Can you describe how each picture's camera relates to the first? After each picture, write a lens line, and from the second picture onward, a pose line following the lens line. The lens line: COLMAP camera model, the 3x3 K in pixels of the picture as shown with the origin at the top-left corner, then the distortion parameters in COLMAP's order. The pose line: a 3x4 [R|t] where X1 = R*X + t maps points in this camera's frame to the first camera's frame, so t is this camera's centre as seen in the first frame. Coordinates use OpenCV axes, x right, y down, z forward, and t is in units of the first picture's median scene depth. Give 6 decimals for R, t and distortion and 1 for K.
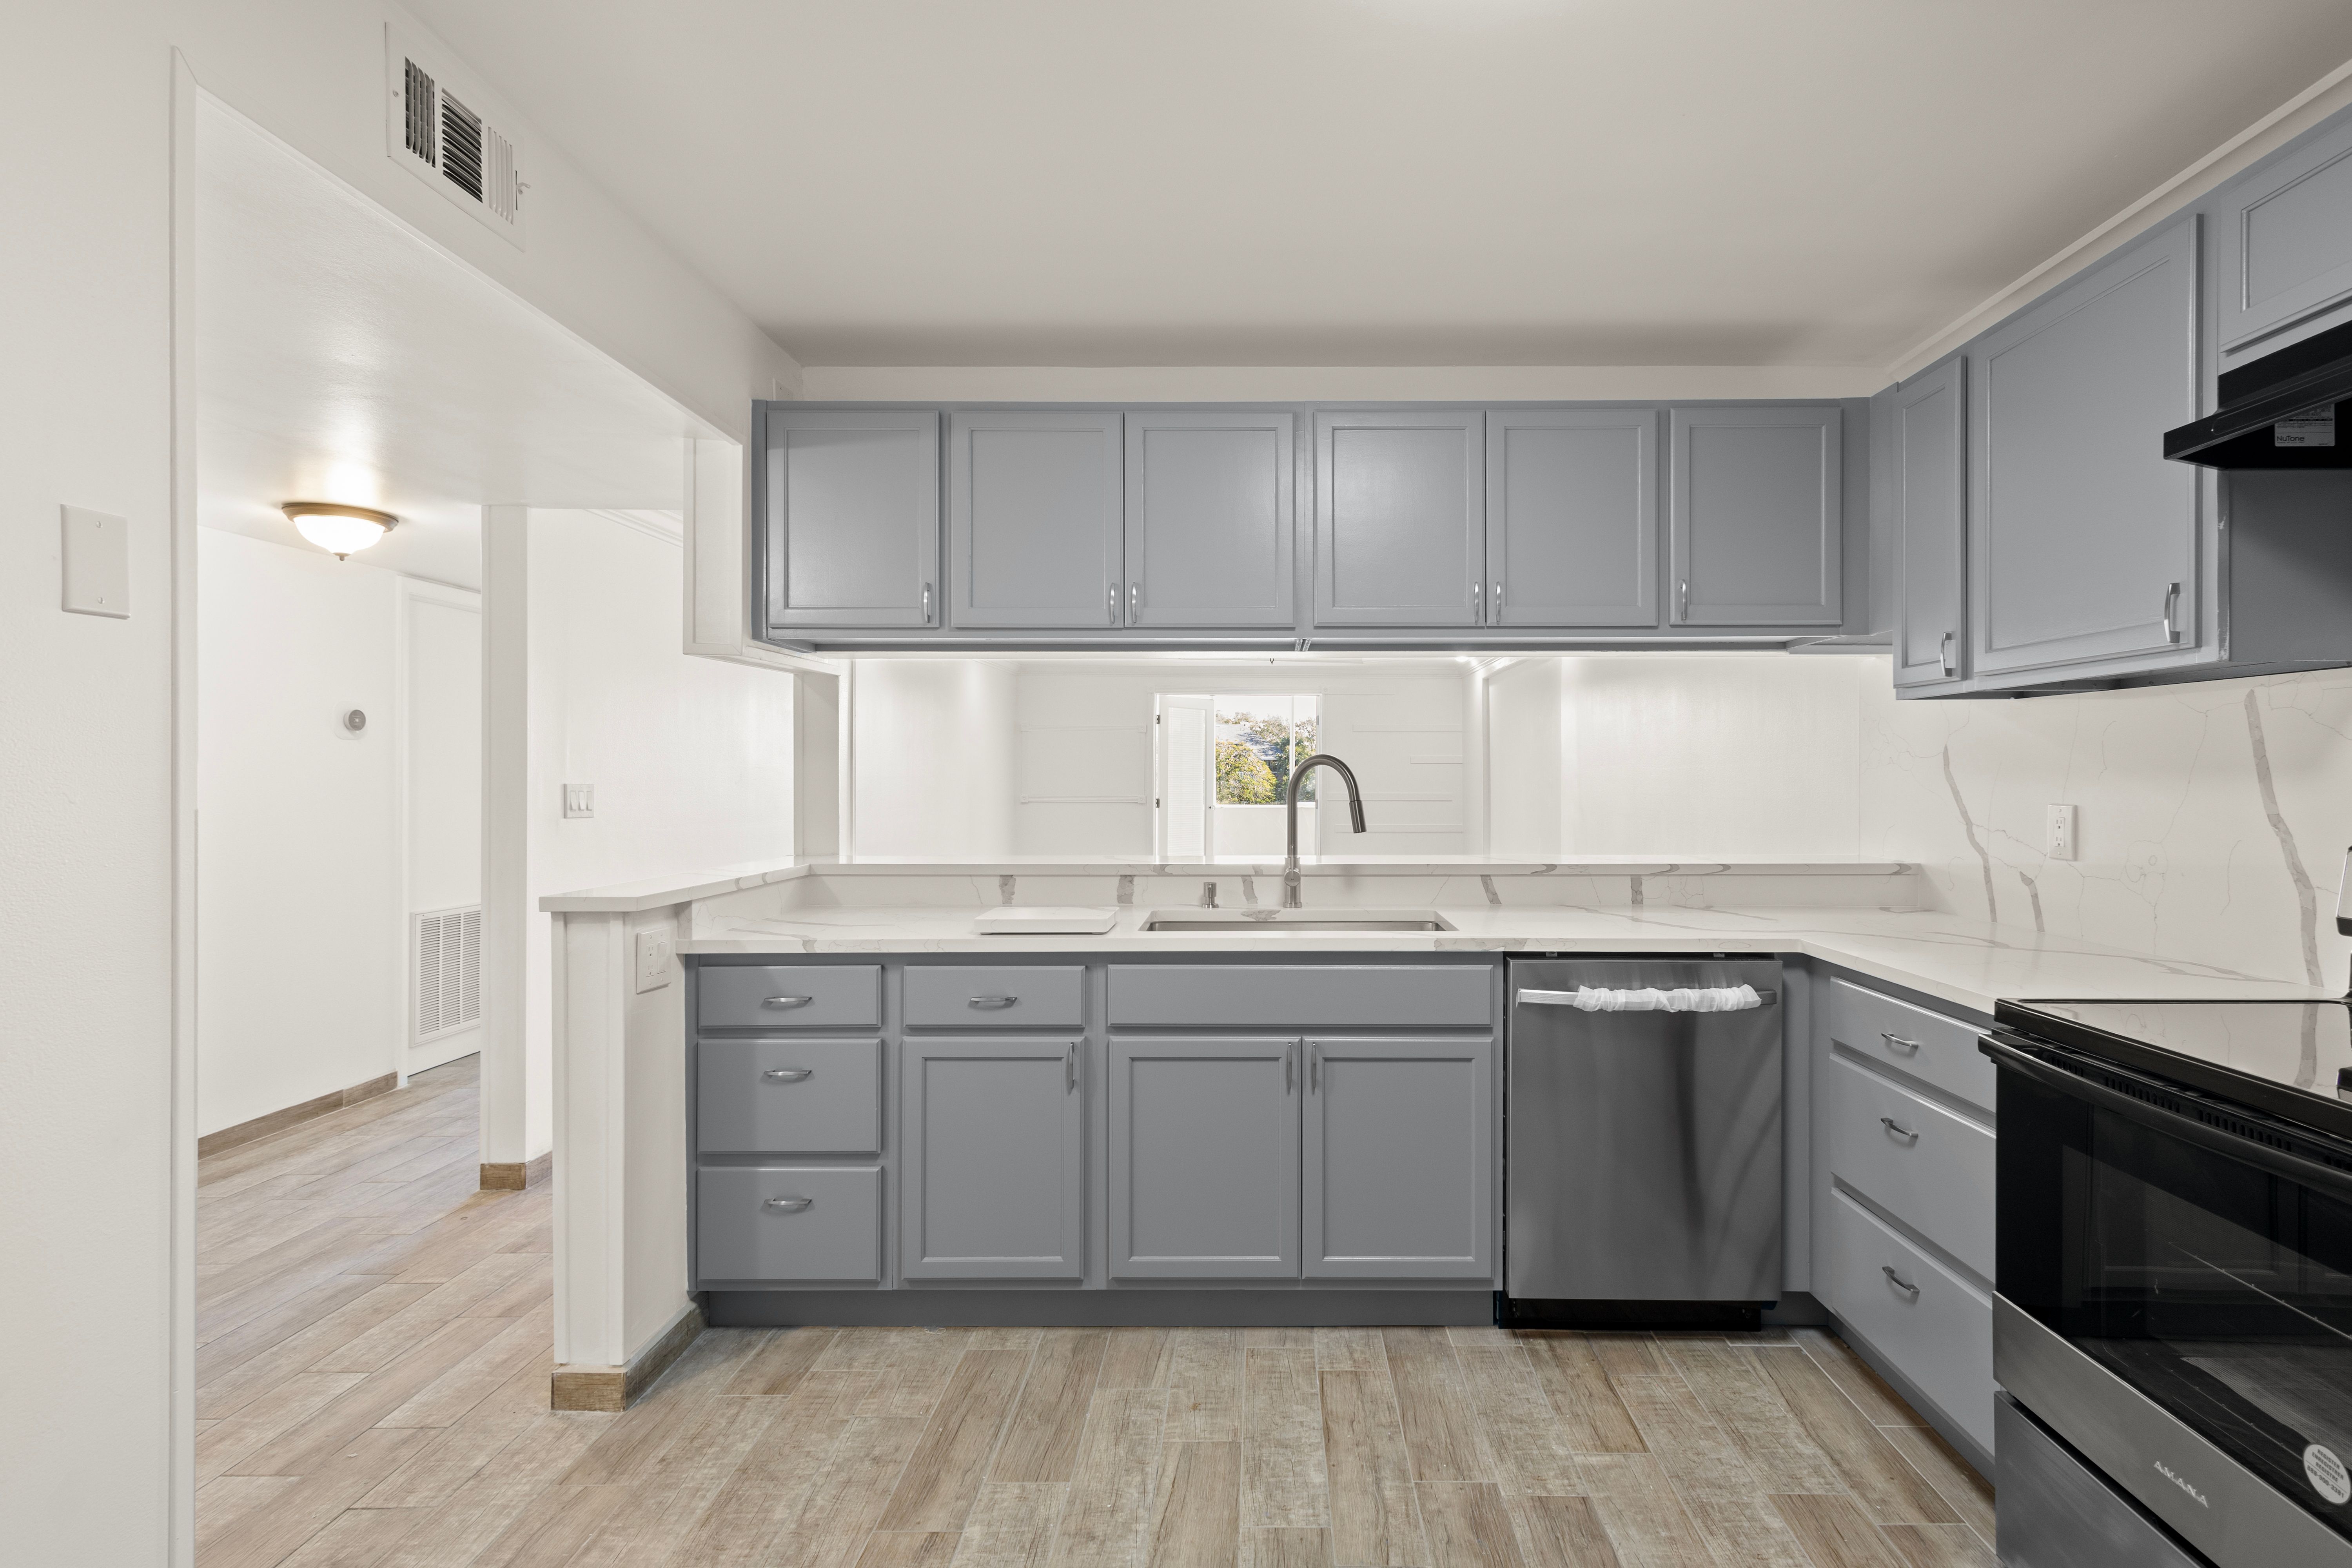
lens RADIAL K [[1127.9, 0, 1261.0], [0, 1127.9, 775.4], [0, 0, 1]] dist [0.014306, -0.000273]
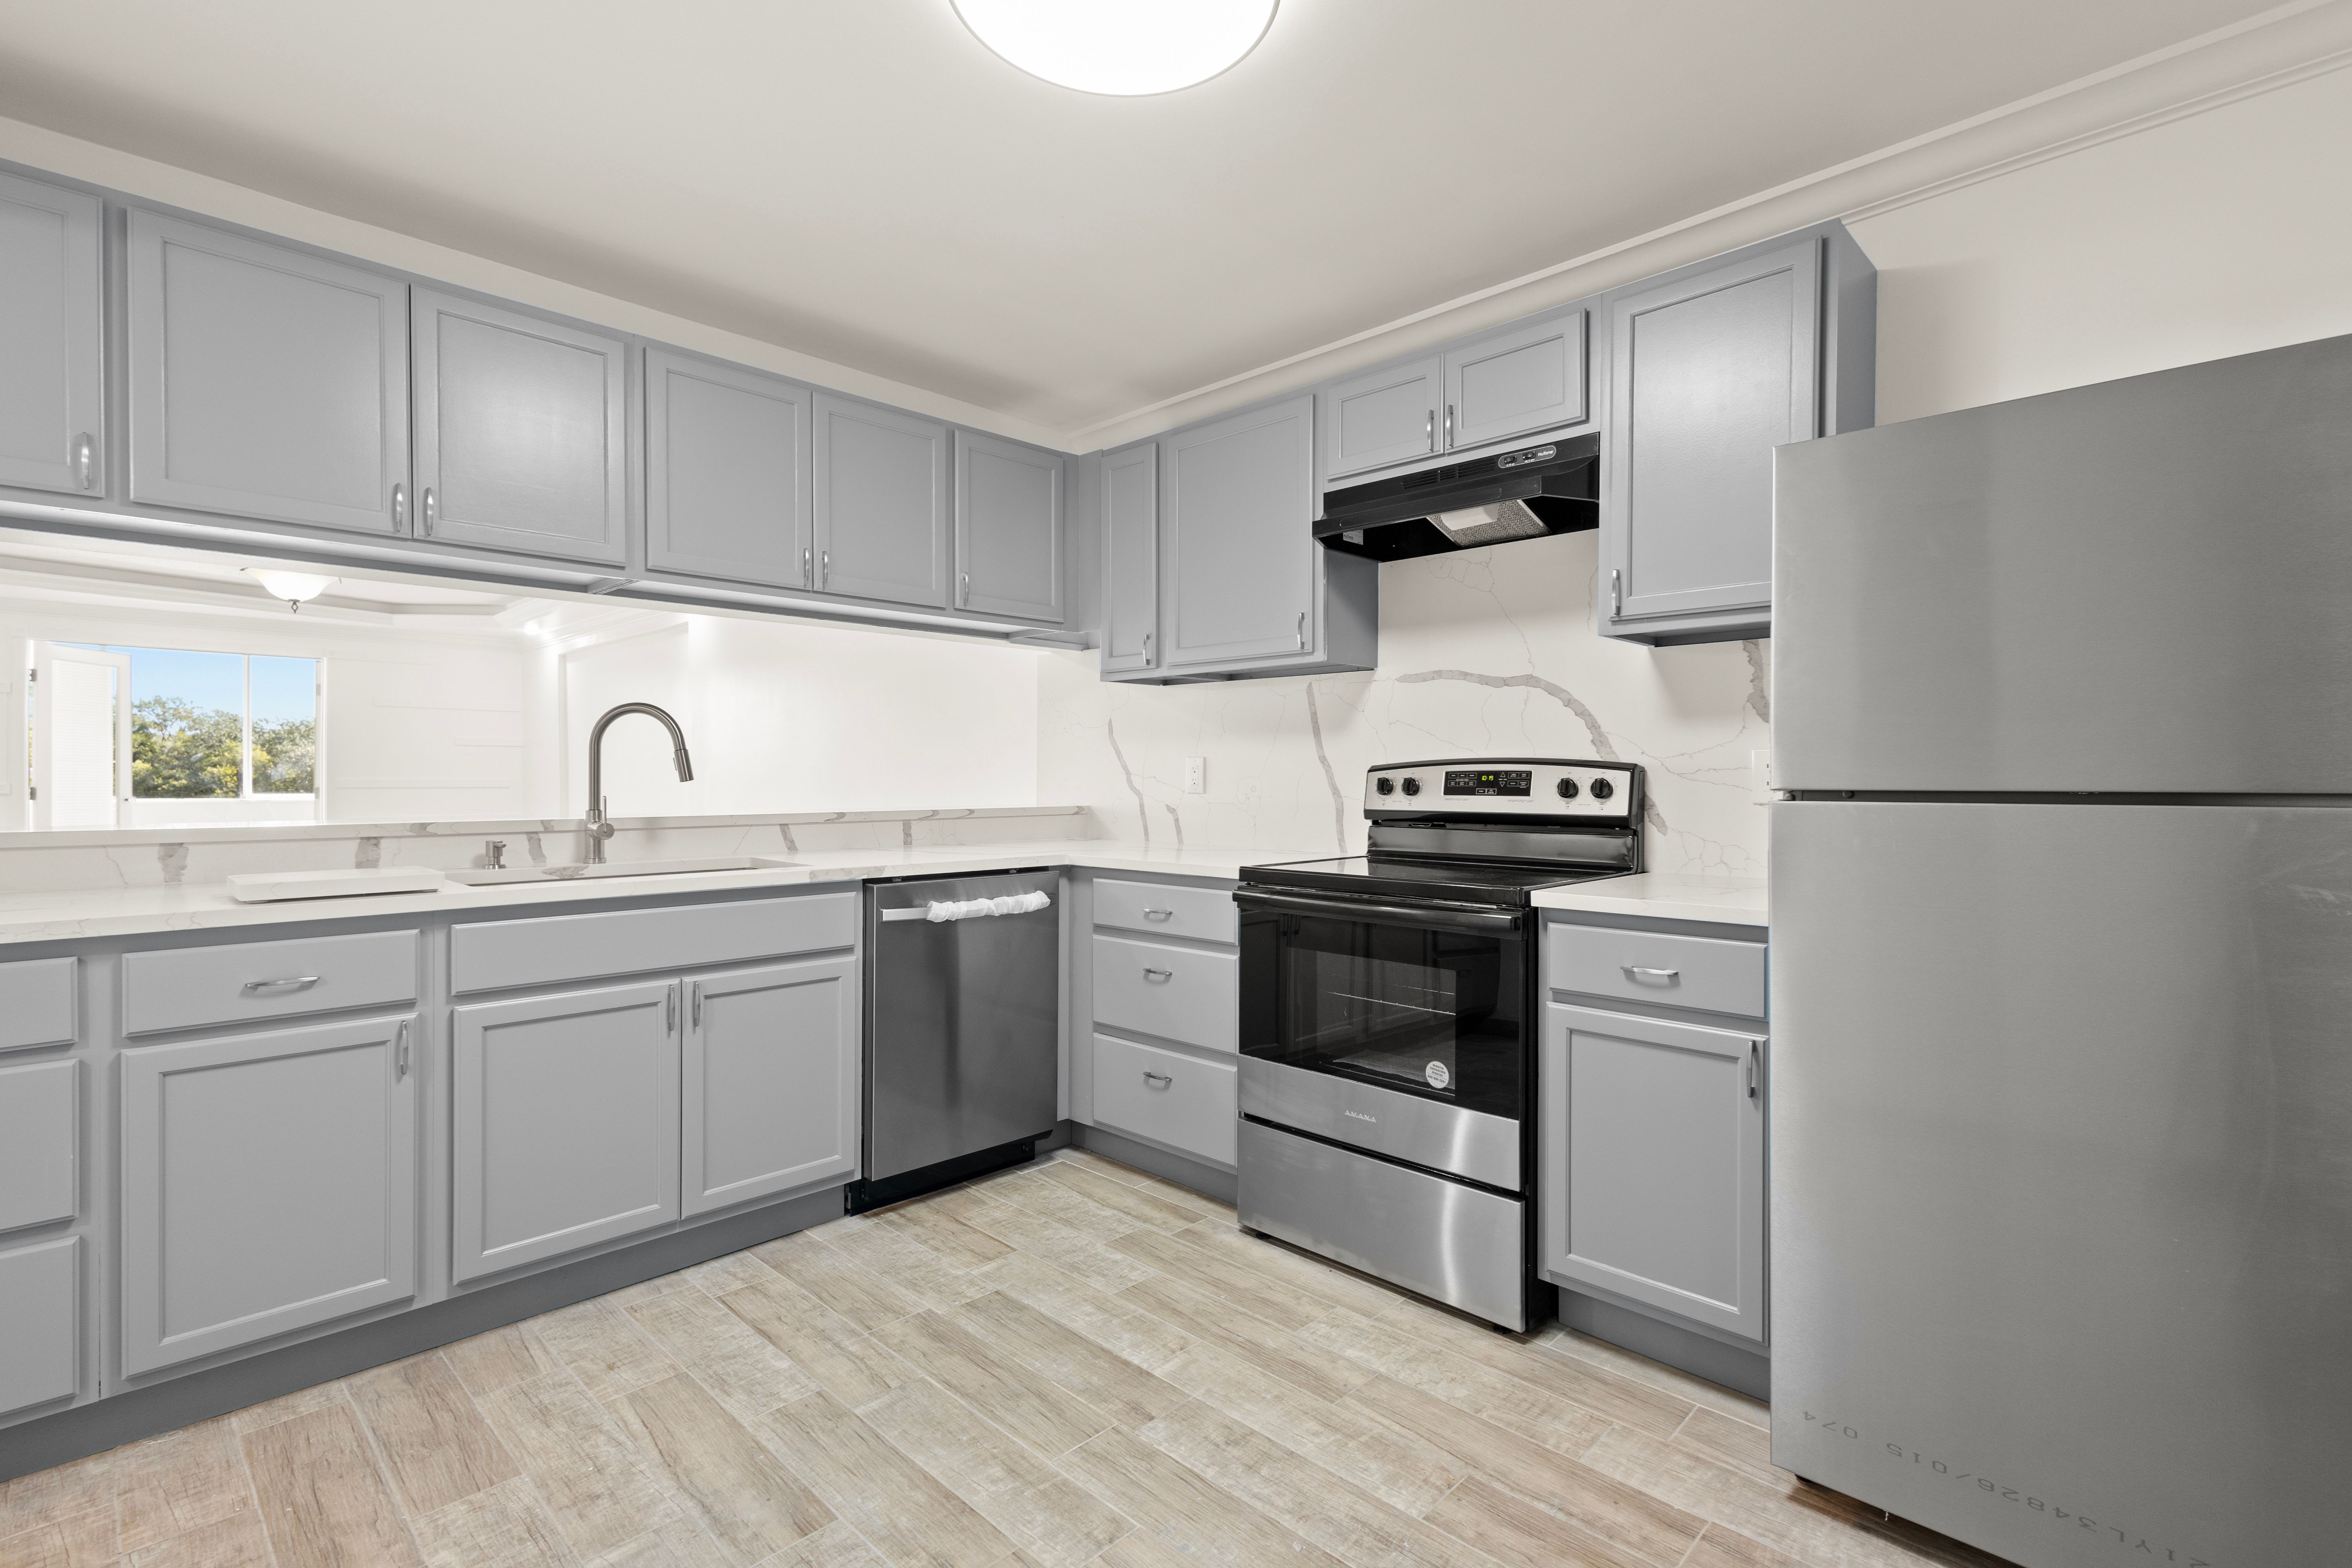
lens RADIAL K [[1094.0, 0, 1176.0], [0, 1094.0, 784.0], [0, 0, 1]] dist [0.009897, -0.000380]
pose [[0.696871, -0.003585, 0.717188, -0.355725], [-0.001105, 0.999981, 0.006073, 0.054121], [-0.717196, -0.005025, 0.696854, 0.012624]]
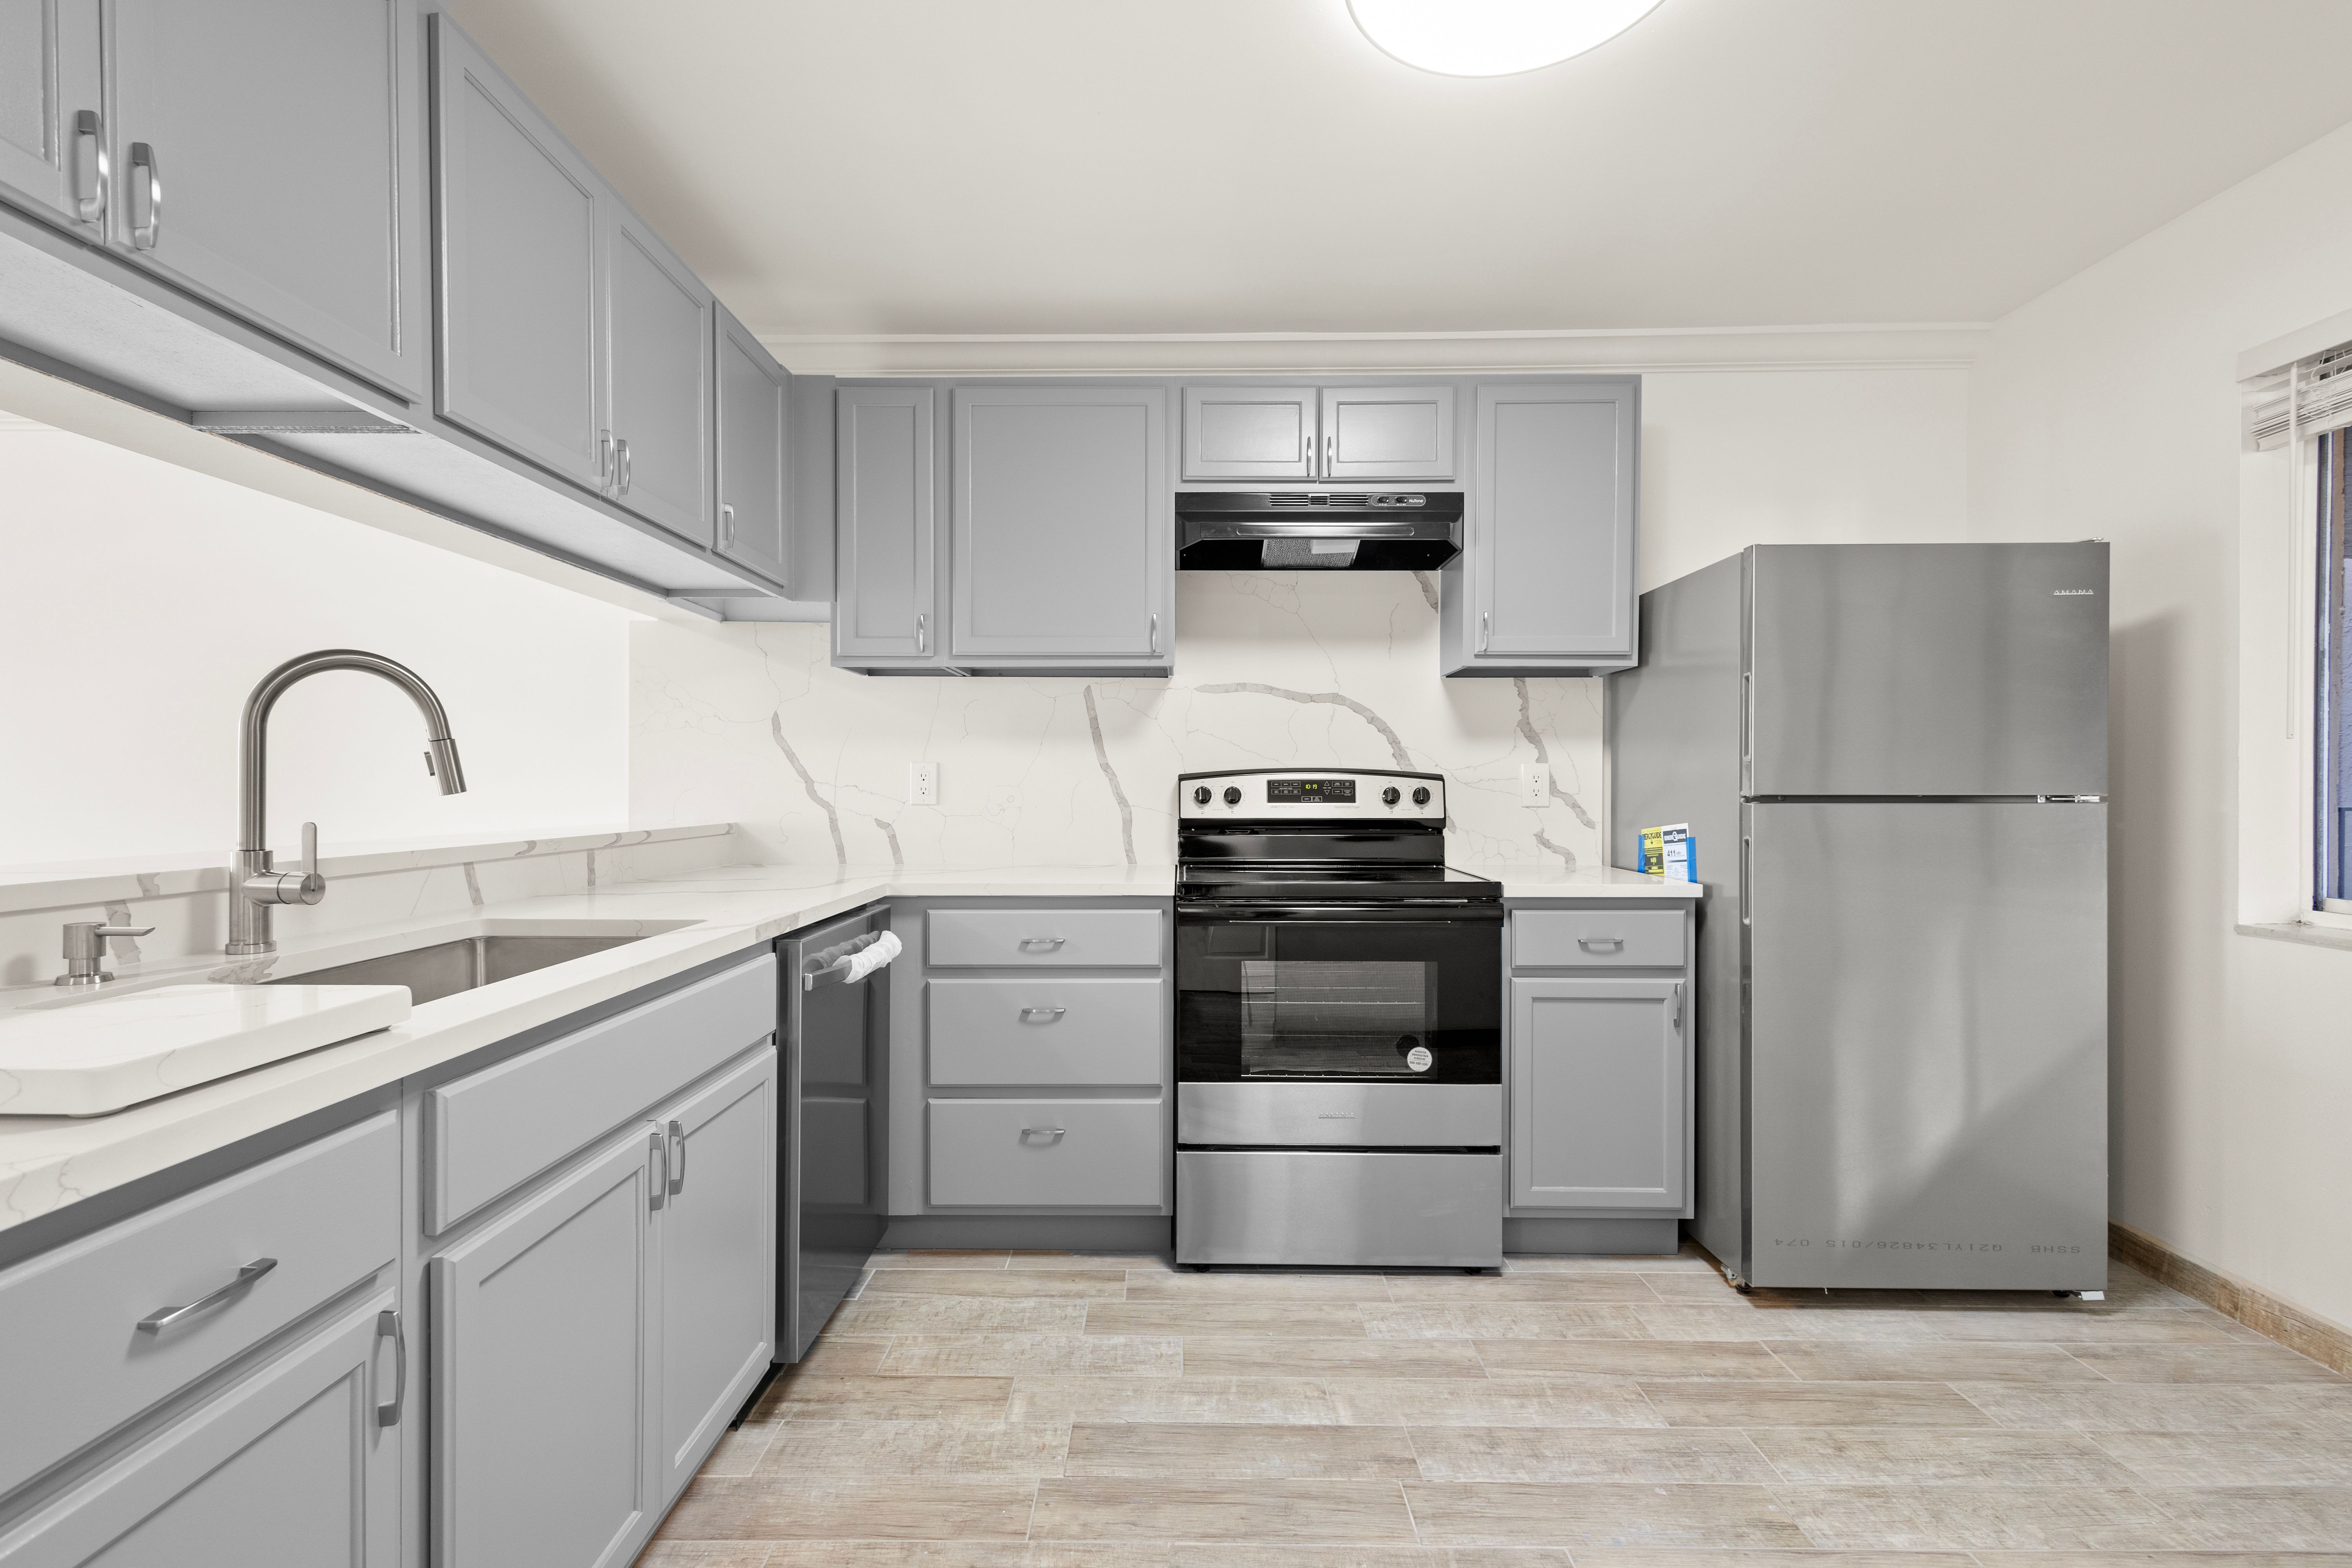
lens RADIAL K [[1101.1, 0, 1173.5], [0, 1101.1, 795.8], [0, 0, 1]] dist [0.007491, -0.001799]
pose [[0.003688, -0.008588, 0.999956, -0.552172], [-0.000367, 0.999963, 0.008590, 0.054254], [-0.999993, -0.000399, 0.003685, 0.727004]]
